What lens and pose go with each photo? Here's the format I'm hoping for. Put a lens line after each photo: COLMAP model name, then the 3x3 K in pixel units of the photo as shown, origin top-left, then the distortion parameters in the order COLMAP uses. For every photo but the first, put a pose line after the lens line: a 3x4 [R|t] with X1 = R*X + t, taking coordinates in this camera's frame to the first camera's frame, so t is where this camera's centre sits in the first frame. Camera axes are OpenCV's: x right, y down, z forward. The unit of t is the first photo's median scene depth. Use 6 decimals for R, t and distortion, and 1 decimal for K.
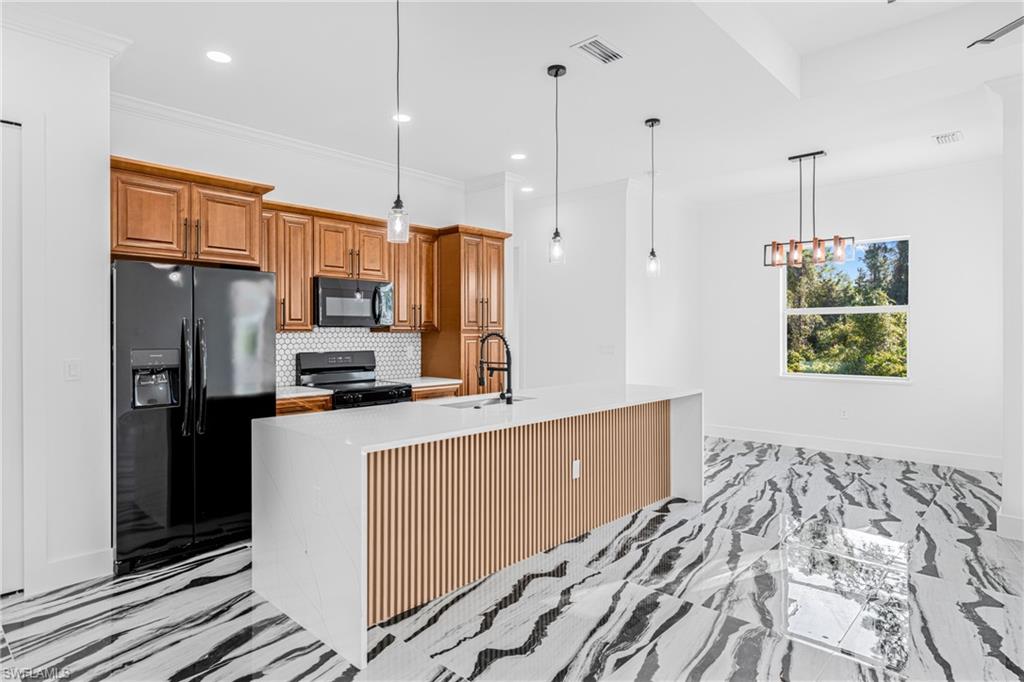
lens RADIAL K [[569.0, 0, 512.0], [0, 569.0, 341.0], [0, 0, 1]] dist [0.009570, -0.002926]
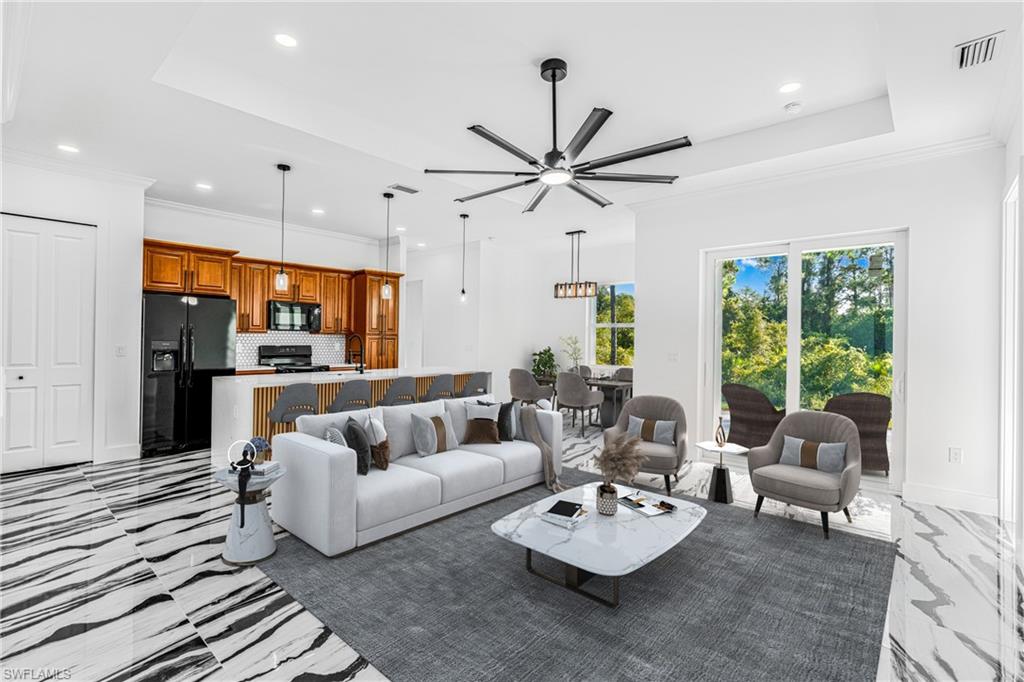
lens RADIAL K [[468.3, 0, 512.0], [0, 468.3, 341.0], [0, 0, 1]] dist [-0.003193, 0.000359]
pose [[0.999369, 0.015933, 0.031747, 0.331956], [-0.015739, 0.999856, -0.006334, 0.004769], [-0.031844, 0.005830, 0.999476, -0.410040]]
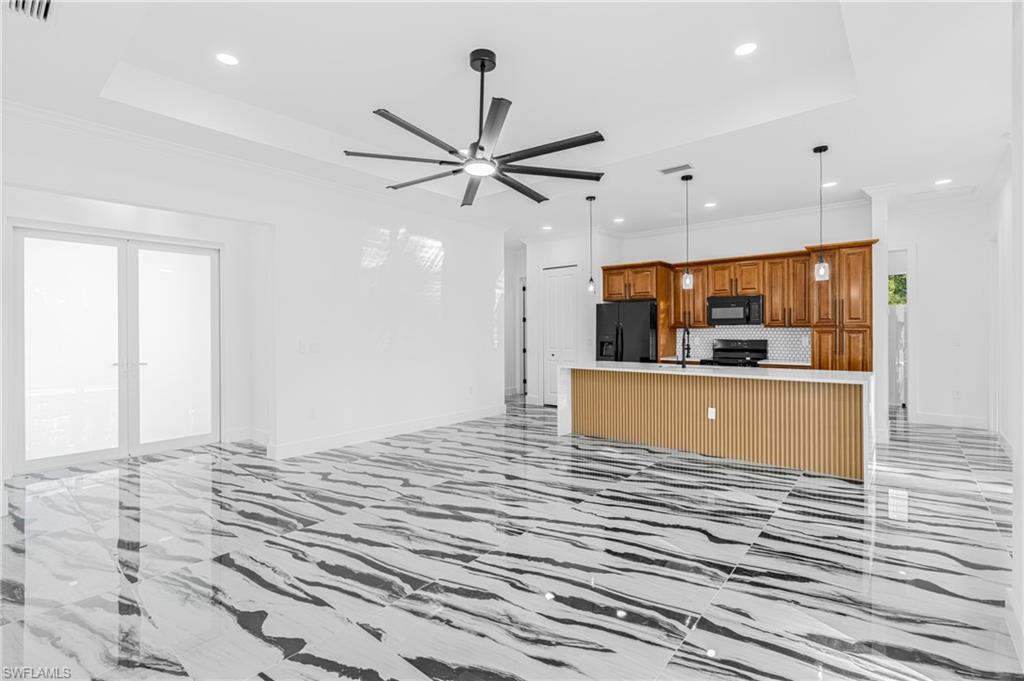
lens RADIAL K [[468.3, 0, 512.0], [0, 468.3, 340.5], [0, 0, 1]] dist [-0.003193, 0.000359]
pose [[0.049116, 0.023975, -0.998505, 1.119056], [-0.007628, 0.999692, 0.023629, -0.005543], [0.998764, 0.006456, 0.049284, 0.297572]]
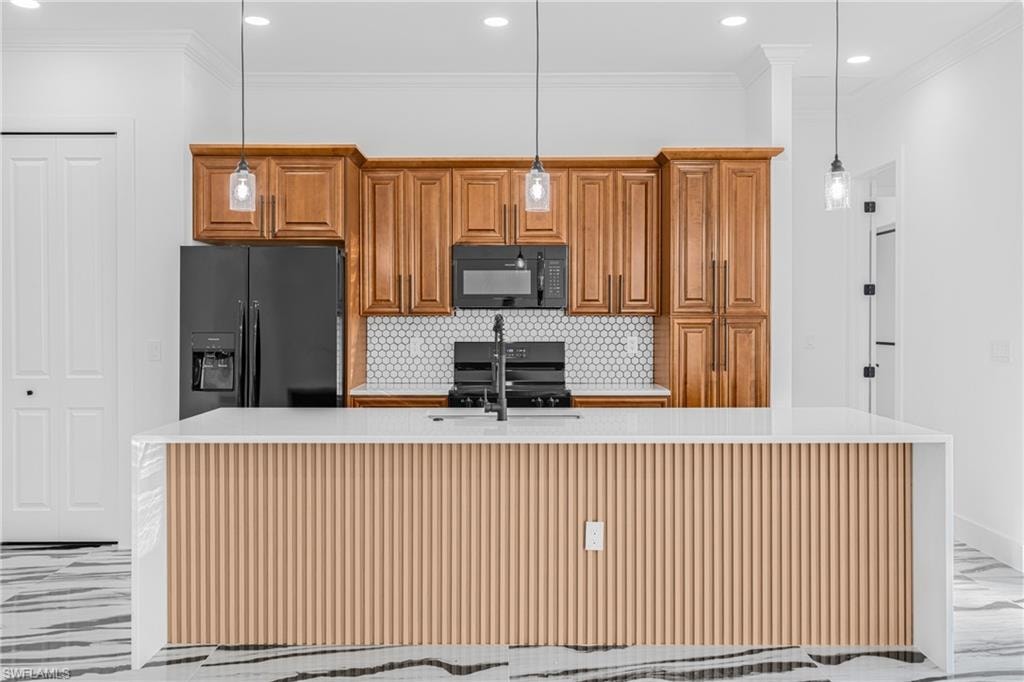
lens RADIAL K [[911.5, 0, 508.2], [0, 911.5, 327.4], [0, 0, 1]] dist [0.011500, 0.001855]
pose [[0.682861, 0.009405, -0.730487, 0.620166], [-0.011145, 0.999935, 0.002455, -0.003424], [0.730463, 0.006465, 0.682922, 0.198653]]
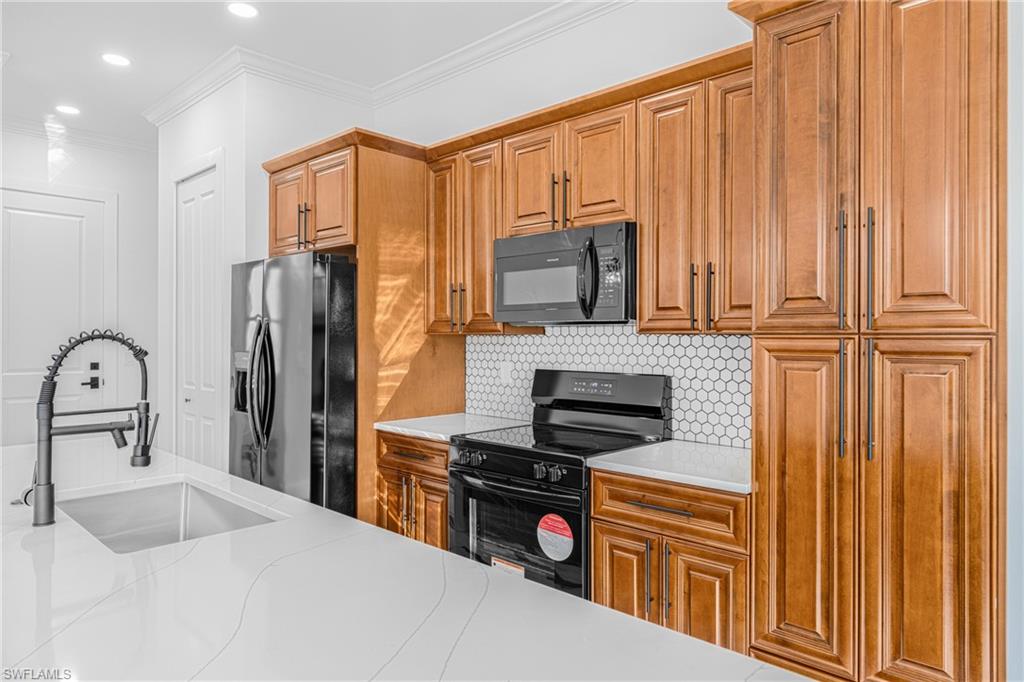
lens RADIAL K [[649.5, 0, 508.3], [0, 649.5, 340.7], [0, 0, 1]] dist [-0.000014, 0.000214]
pose [[-0.022317, 0.006674, -0.999729, 0.322201], [-0.017337, 0.999825, 0.007062, -0.013951], [0.999601, 0.017490, -0.022198, 1.018867]]
